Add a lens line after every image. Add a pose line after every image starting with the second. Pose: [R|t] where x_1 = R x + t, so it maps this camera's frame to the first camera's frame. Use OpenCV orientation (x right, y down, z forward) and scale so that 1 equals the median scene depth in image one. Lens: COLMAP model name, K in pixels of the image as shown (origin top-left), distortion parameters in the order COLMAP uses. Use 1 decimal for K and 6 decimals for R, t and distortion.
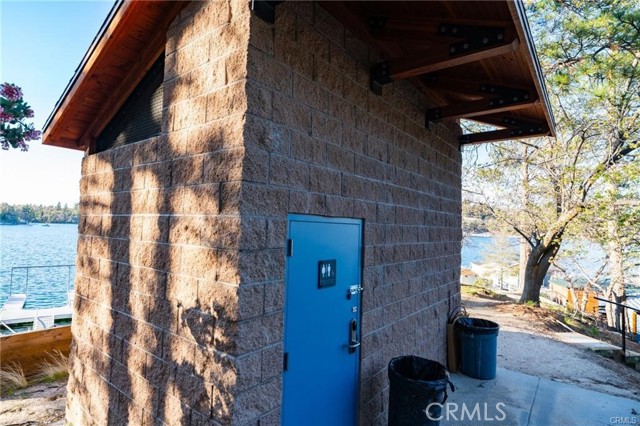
lens RADIAL K [[341.6, 0, 320.0], [0, 341.6, 213.0], [0, 0, 1]] dist [0.002051, 0.002158]
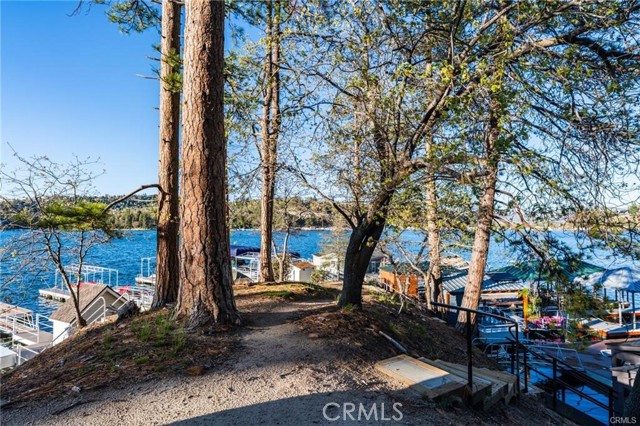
lens RADIAL K [[341.7, 0, 322.4], [0, 341.7, 210.1], [0, 0, 1]] dist [-0.002175, 0.003725]
pose [[0.912133, -0.014858, 0.409625, 0.179562], [0.014717, 0.999886, 0.003497, 0.039257], [-0.409630, 0.002839, 0.912247, 0.245230]]
